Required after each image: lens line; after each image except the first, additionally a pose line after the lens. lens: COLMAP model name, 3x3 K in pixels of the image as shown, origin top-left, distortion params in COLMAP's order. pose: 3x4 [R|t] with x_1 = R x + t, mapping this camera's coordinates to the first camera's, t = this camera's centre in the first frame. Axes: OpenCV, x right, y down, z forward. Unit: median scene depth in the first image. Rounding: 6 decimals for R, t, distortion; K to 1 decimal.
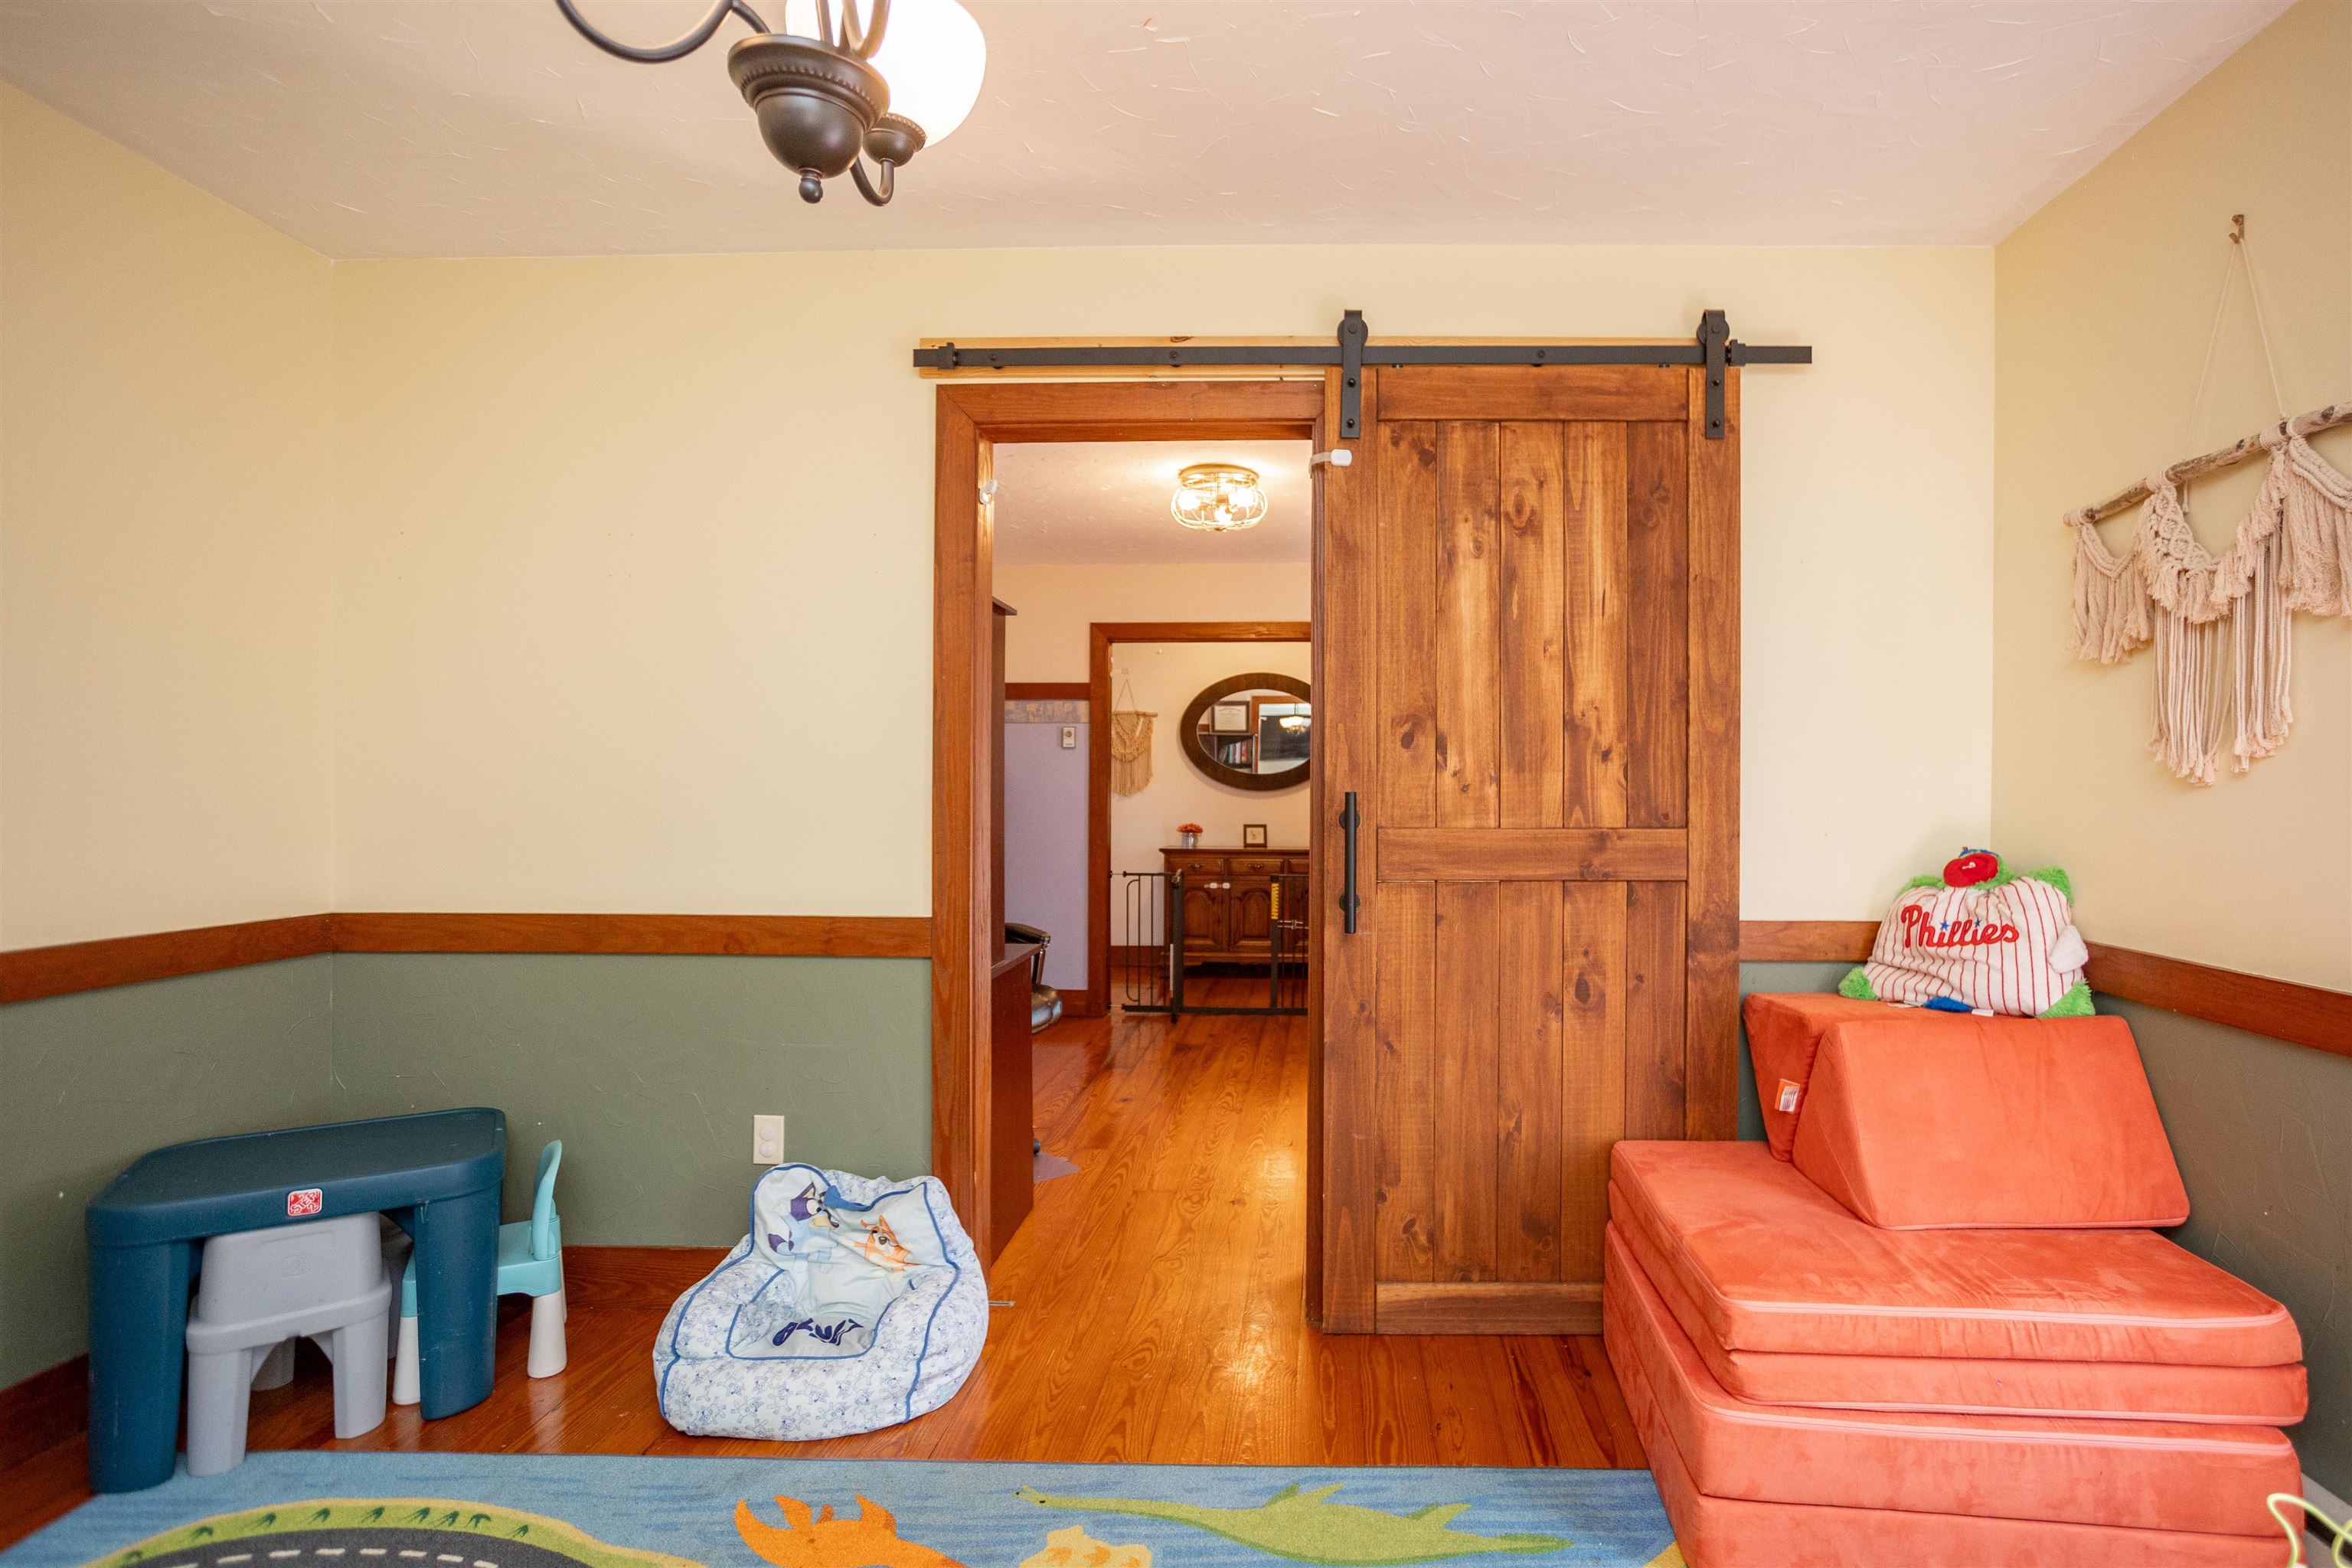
lens RADIAL K [[1137.4, 0, 1174.9], [0, 1137.4, 798.2], [0, 0, 1]] dist [-0.000381, 0.002908]
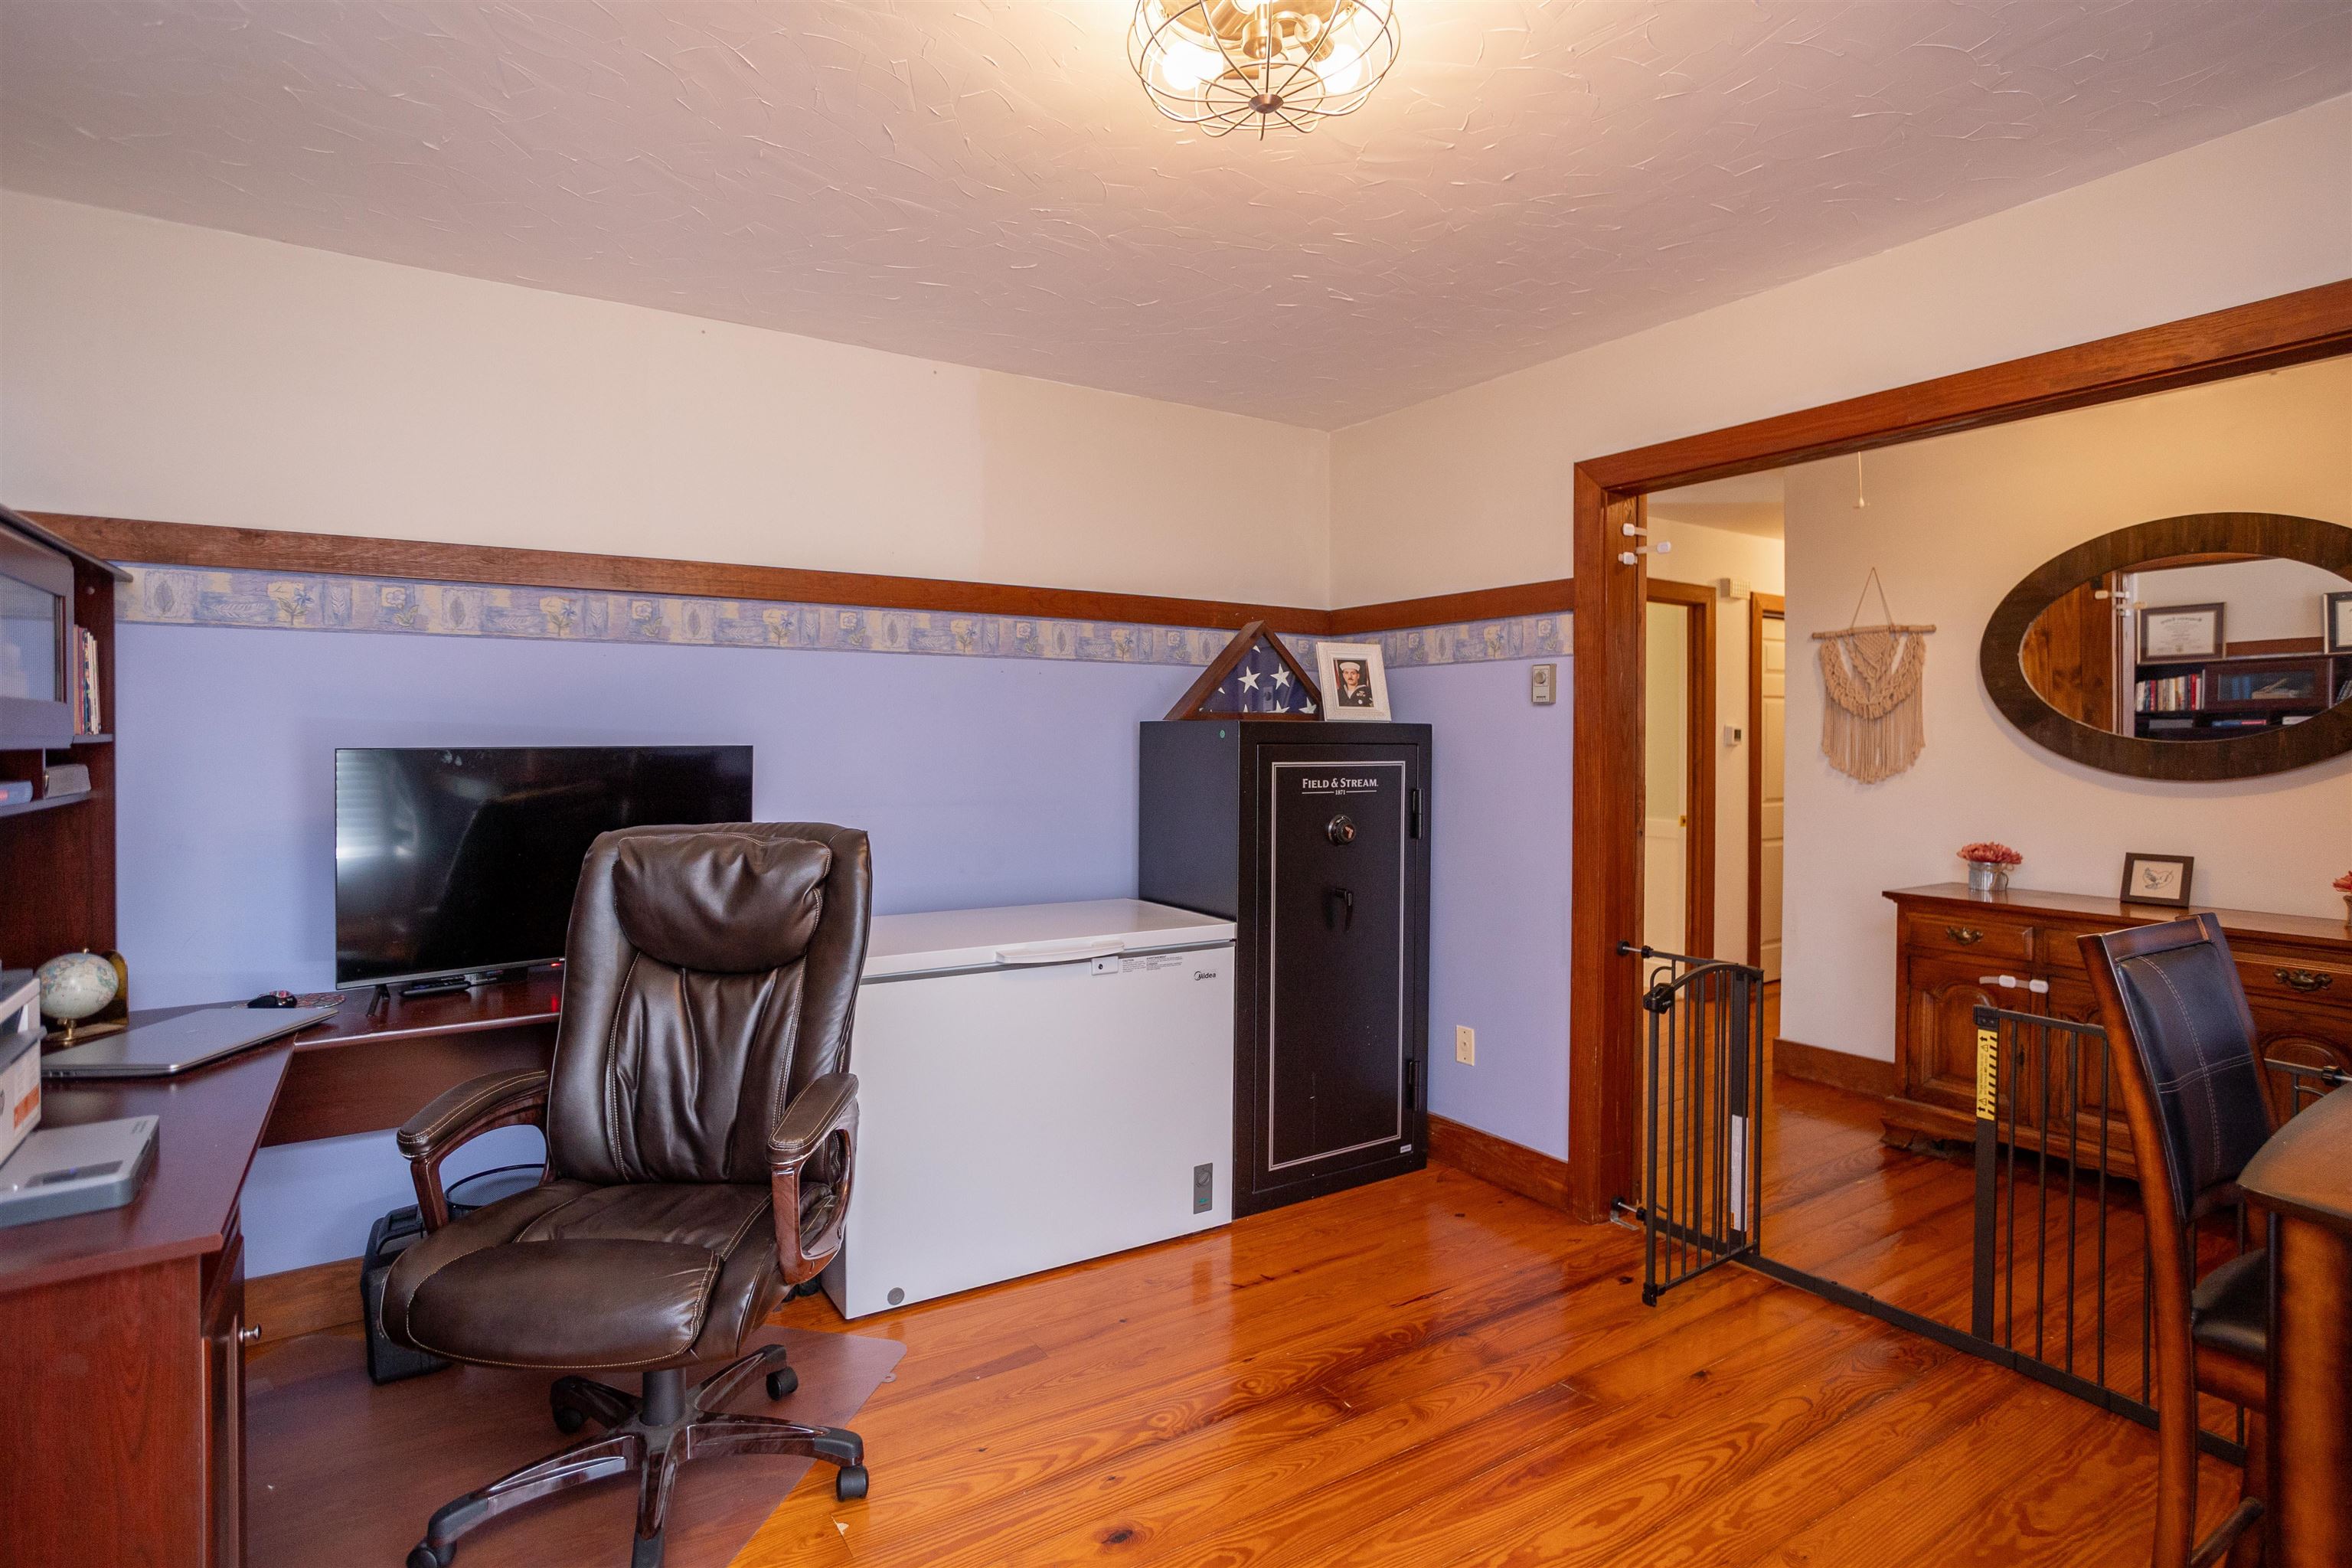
lens RADIAL K [[1137.4, 0, 1170.5], [0, 1137.4, 763.3], [0, 0, 1]] dist [-0.000381, 0.002908]
pose [[0.646820, 0.012417, -0.762542, 0.166351], [-0.004525, 0.999912, 0.012444, -0.017805], [0.762630, -0.004598, 0.646819, 0.422713]]
